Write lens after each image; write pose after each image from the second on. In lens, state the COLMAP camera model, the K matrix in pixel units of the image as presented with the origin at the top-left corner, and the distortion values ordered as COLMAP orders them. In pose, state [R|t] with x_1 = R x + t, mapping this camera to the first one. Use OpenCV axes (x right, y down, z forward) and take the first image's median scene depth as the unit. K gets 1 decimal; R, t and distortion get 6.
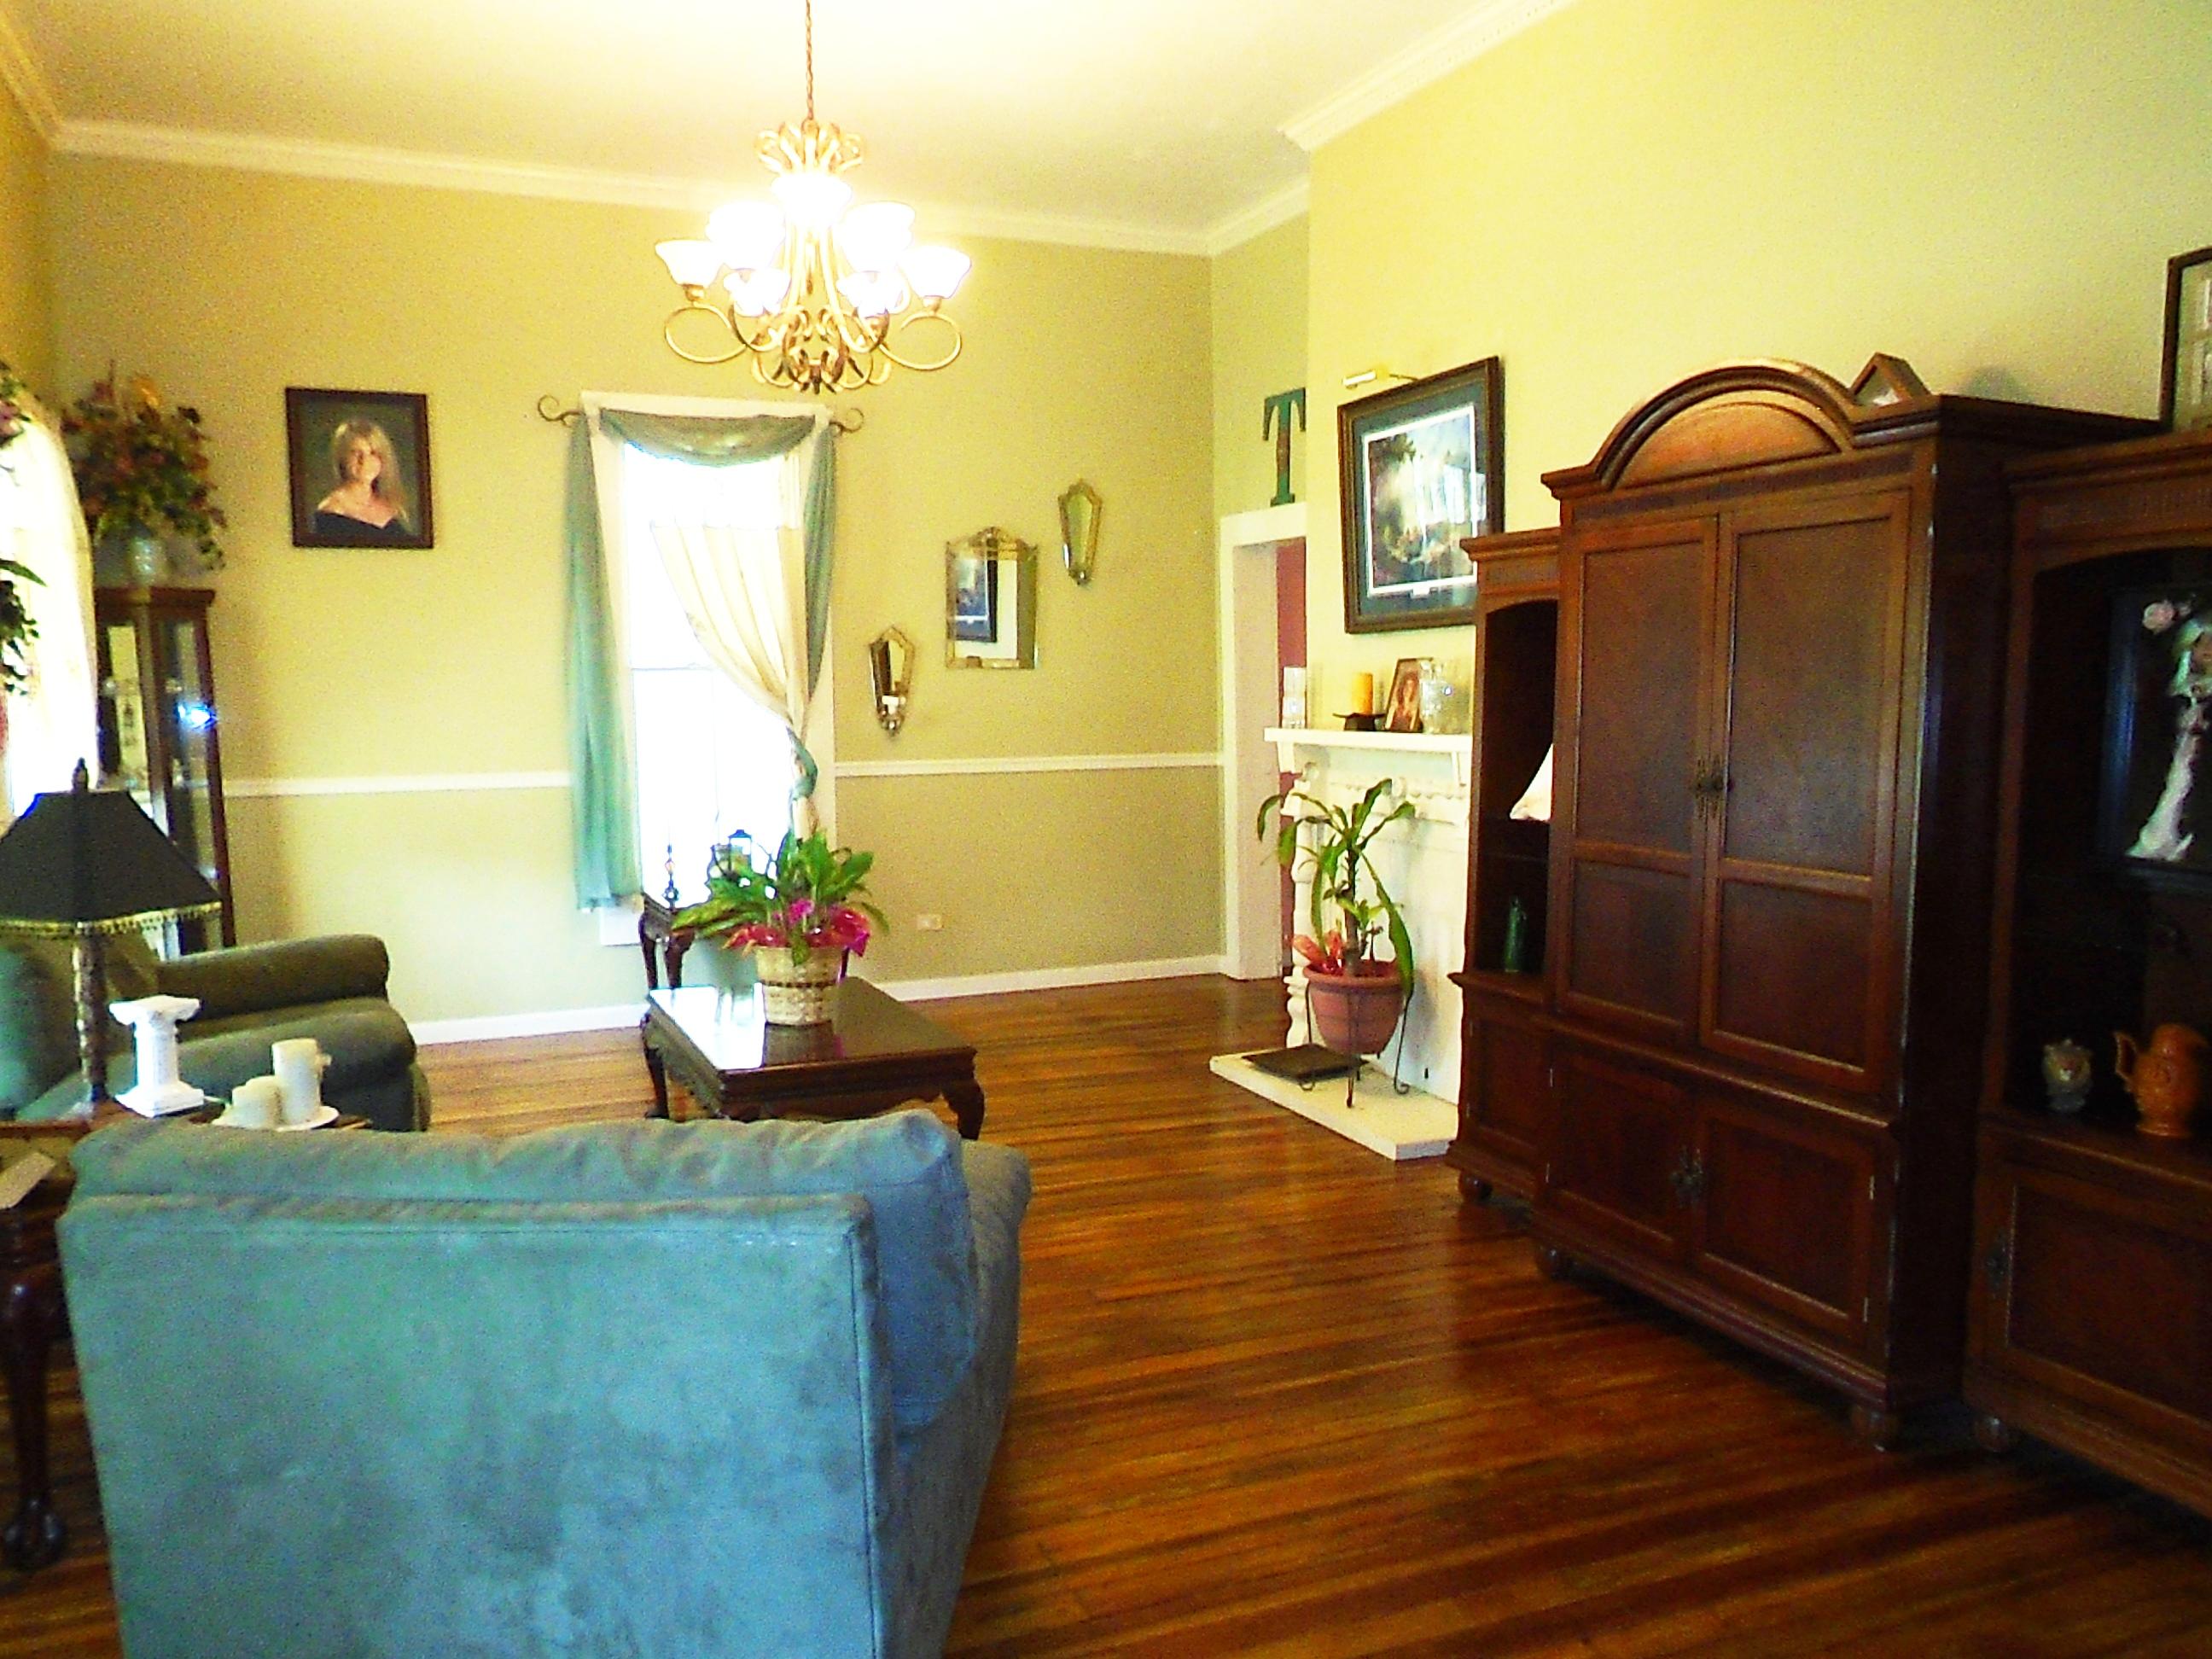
lens RADIAL K [[1672.2, 0, 1106.0], [0, 1672.2, 829.5], [0, 0, 1]] dist [-0.004699, 0.005302]
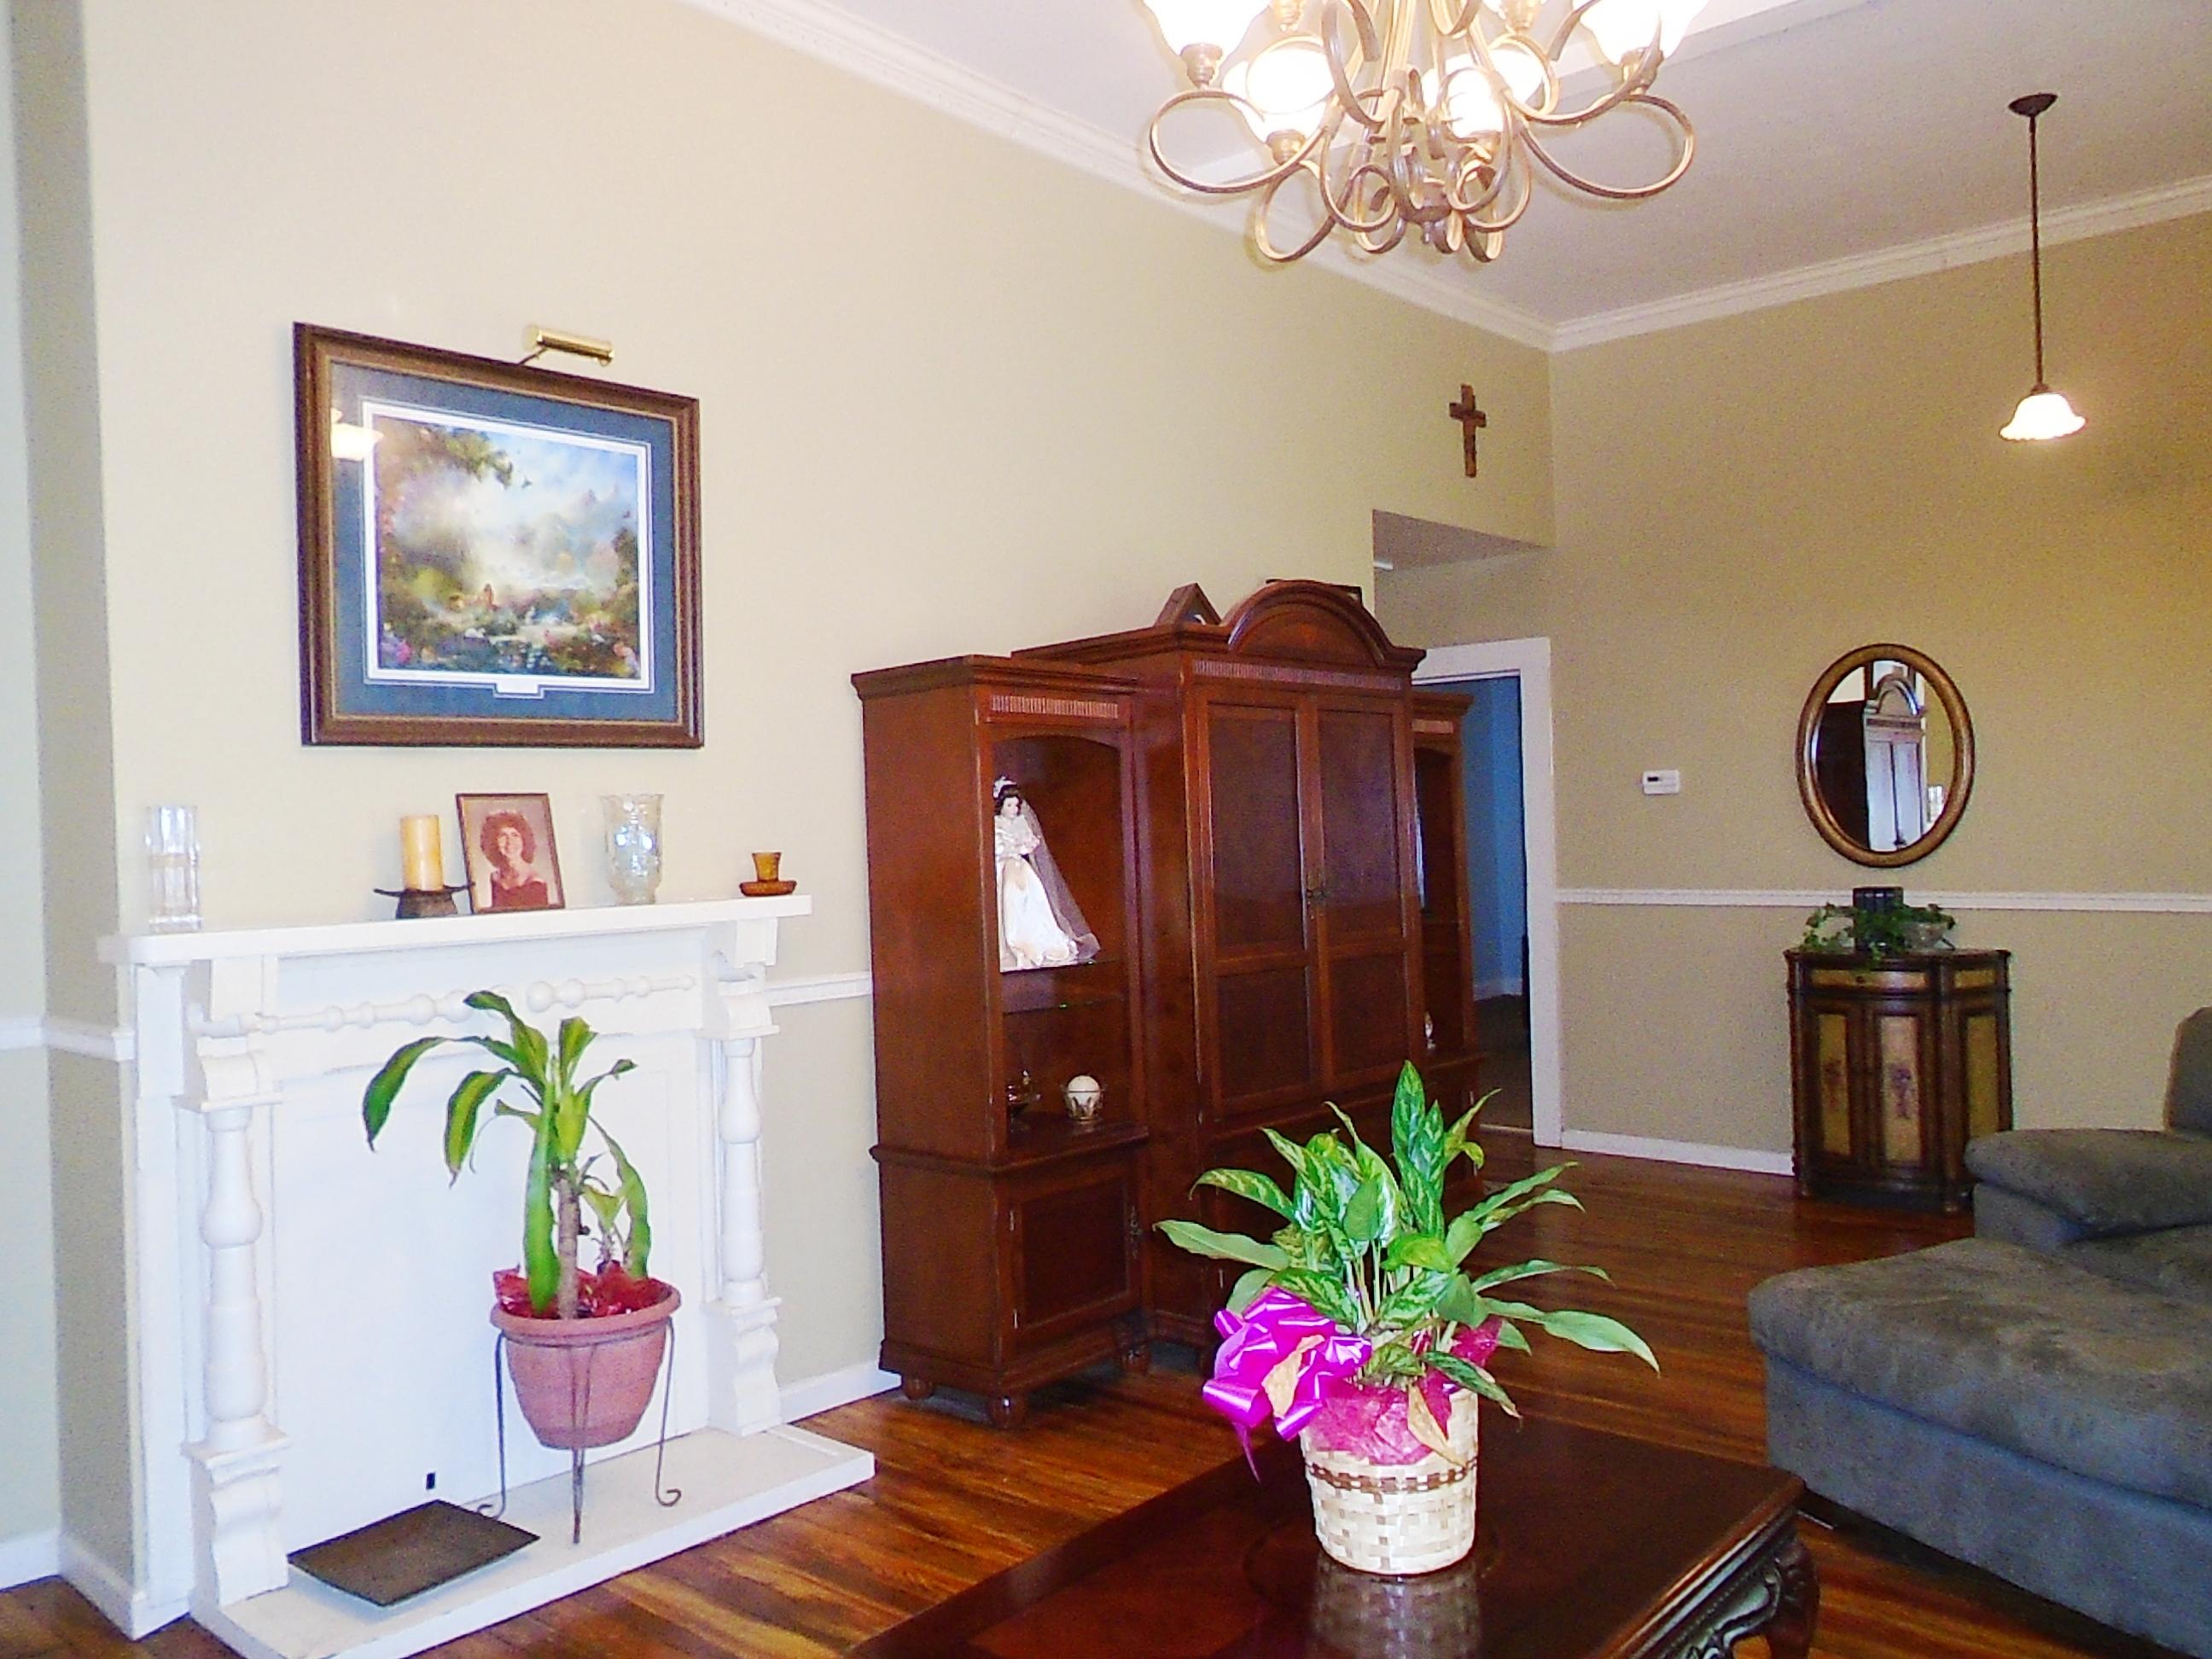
lens RADIAL K [[1676.7, 0, 1106.0], [0, 1676.7, 829.5], [0, 0, 1]] dist [-0.008948, 0.009015]
pose [[-0.425118, 0.016485, 0.904988, -0.482230], [0.104370, 0.994058, 0.030920, -0.084378], [-0.899101, 0.107598, -0.424312, 1.065942]]
